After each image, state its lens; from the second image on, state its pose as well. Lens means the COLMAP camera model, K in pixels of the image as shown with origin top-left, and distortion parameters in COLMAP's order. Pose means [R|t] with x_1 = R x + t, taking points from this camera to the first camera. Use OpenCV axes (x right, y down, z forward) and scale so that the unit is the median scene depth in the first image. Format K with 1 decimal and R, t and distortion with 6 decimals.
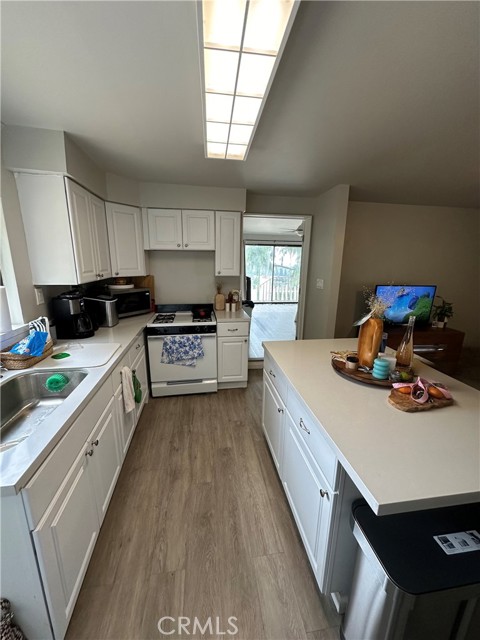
lens RADIAL K [[255.5, 0, 240.2], [0, 255.5, 320.3], [0, 0, 1]] dist [-0.000011, 0.000343]
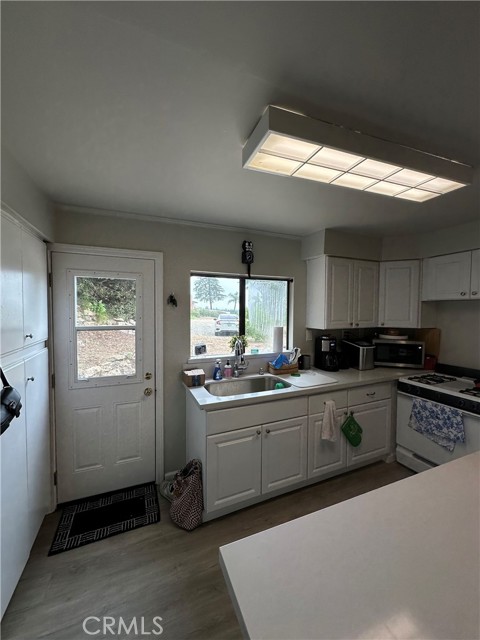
lens RADIAL K [[255.5, 0, 239.2], [0, 255.5, 319.4], [0, 0, 1]] dist [-0.000011, 0.000343]
pose [[0.236033, 0.027184, -0.971365, 0.396601], [-0.223121, 0.974418, -0.026947, -0.037395], [0.945783, 0.223093, 0.236061, 0.167656]]
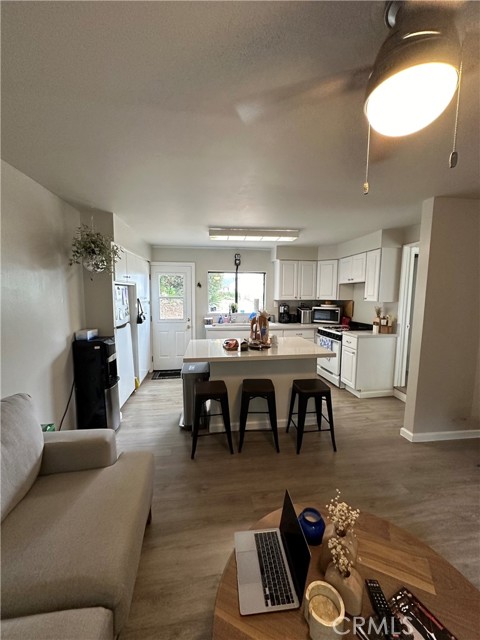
lens RADIAL K [[255.5, 0, 238.3], [0, 255.5, 319.3], [0, 0, 1]] dist [-0.000011, 0.000343]
pose [[-0.017678, 0.085110, -0.996215, 1.304811], [-0.232555, 0.968695, 0.086885, -0.057017], [0.972423, 0.233211, 0.002668, 0.454047]]
